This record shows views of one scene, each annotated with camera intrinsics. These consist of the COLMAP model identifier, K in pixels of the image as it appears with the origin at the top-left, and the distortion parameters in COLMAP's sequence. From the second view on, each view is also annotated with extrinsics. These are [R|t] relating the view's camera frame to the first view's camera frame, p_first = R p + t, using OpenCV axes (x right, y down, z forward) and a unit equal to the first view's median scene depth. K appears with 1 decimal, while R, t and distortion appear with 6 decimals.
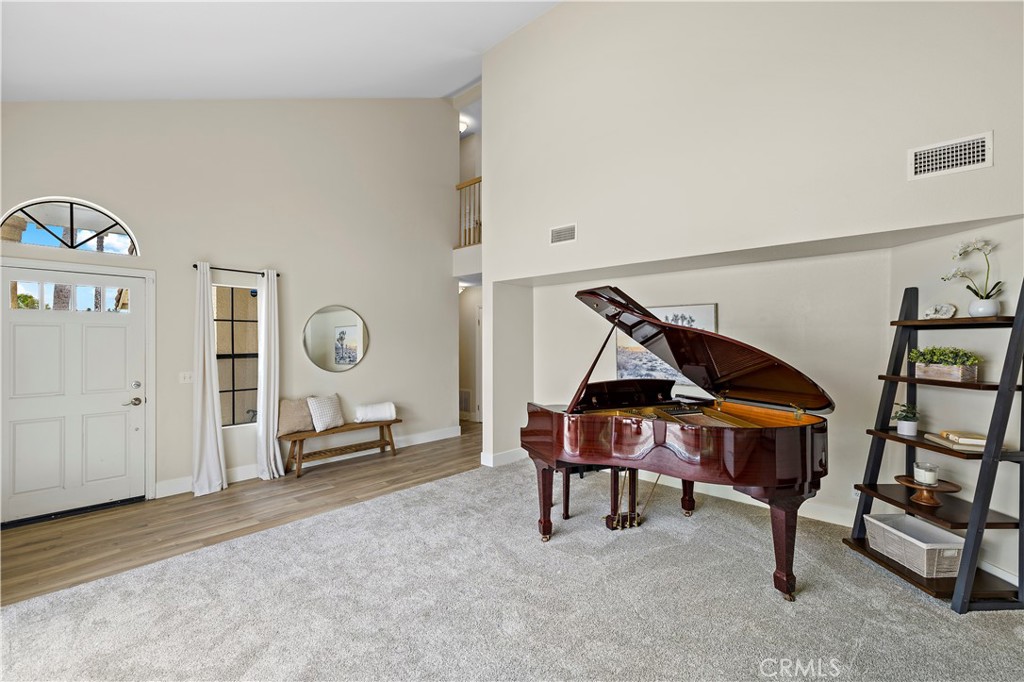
lens RADIAL K [[447.2, 0, 493.2], [0, 447.2, 342.4], [0, 0, 1]] dist [-0.000393, -0.000078]
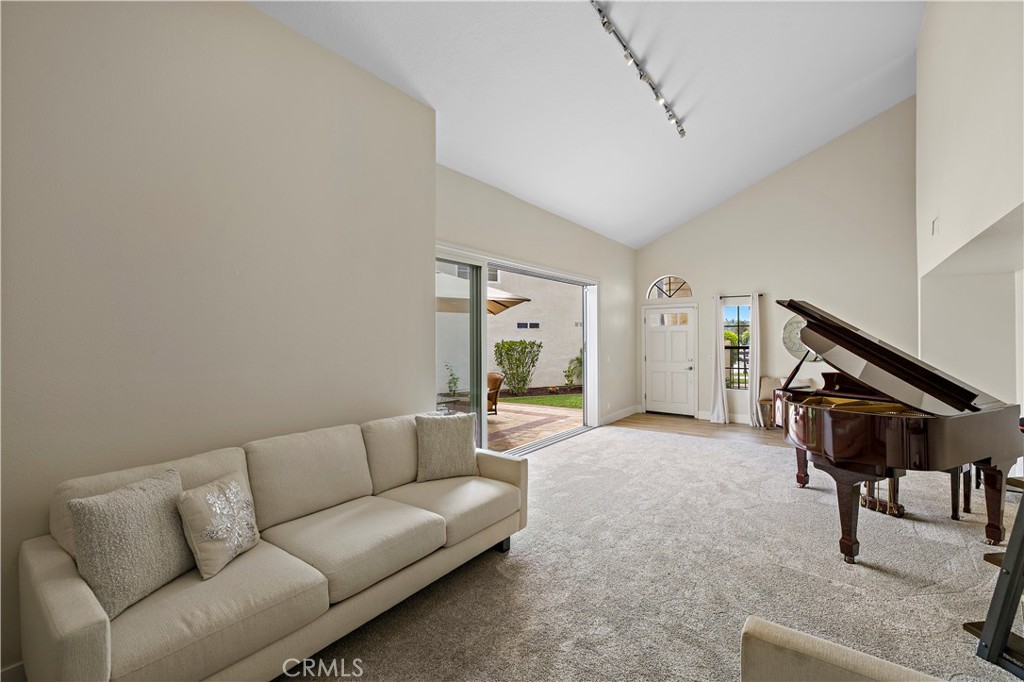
lens RADIAL K [[430.1, 0, 519.7], [0, 430.1, 335.5], [0, 0, 1]] dist [0.008154, -0.000342]
pose [[0.117204, -0.007505, -0.993080, 1.089648], [0.005374, 0.999962, -0.006923, -0.008384], [0.993093, -0.004526, 0.117240, 0.005189]]
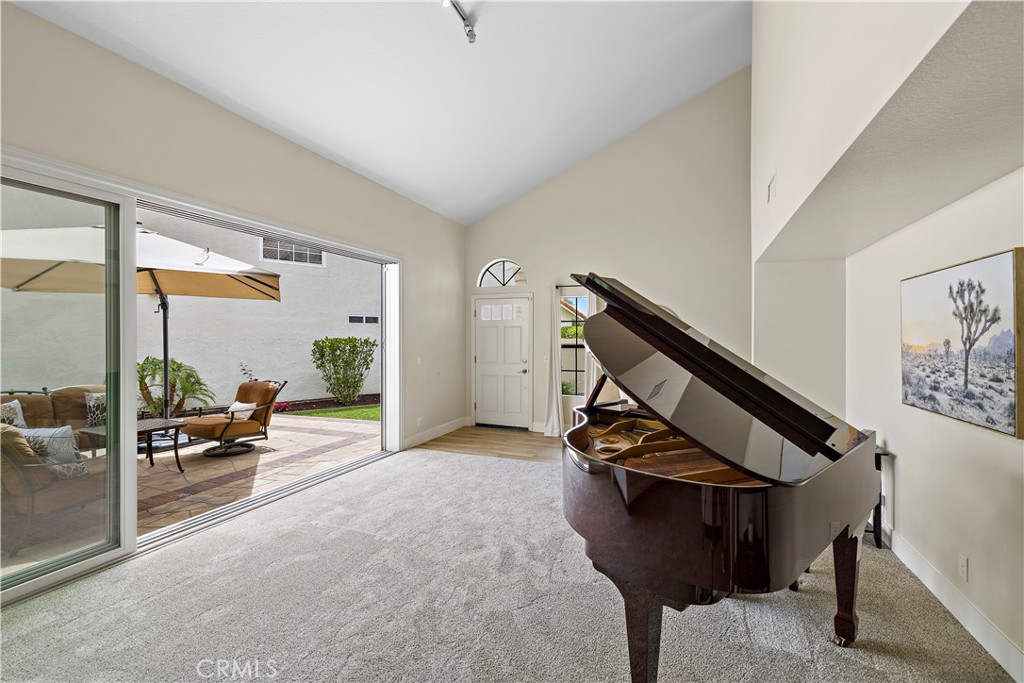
lens RADIAL K [[430.1, 0, 519.7], [0, 430.1, 336.0], [0, 0, 1]] dist [0.008154, -0.000342]
pose [[0.361657, -0.000672, -0.932311, 0.745517], [0.000114, 1.000000, -0.000677, -0.000976], [0.932311, 0.000138, 0.361657, 0.401856]]
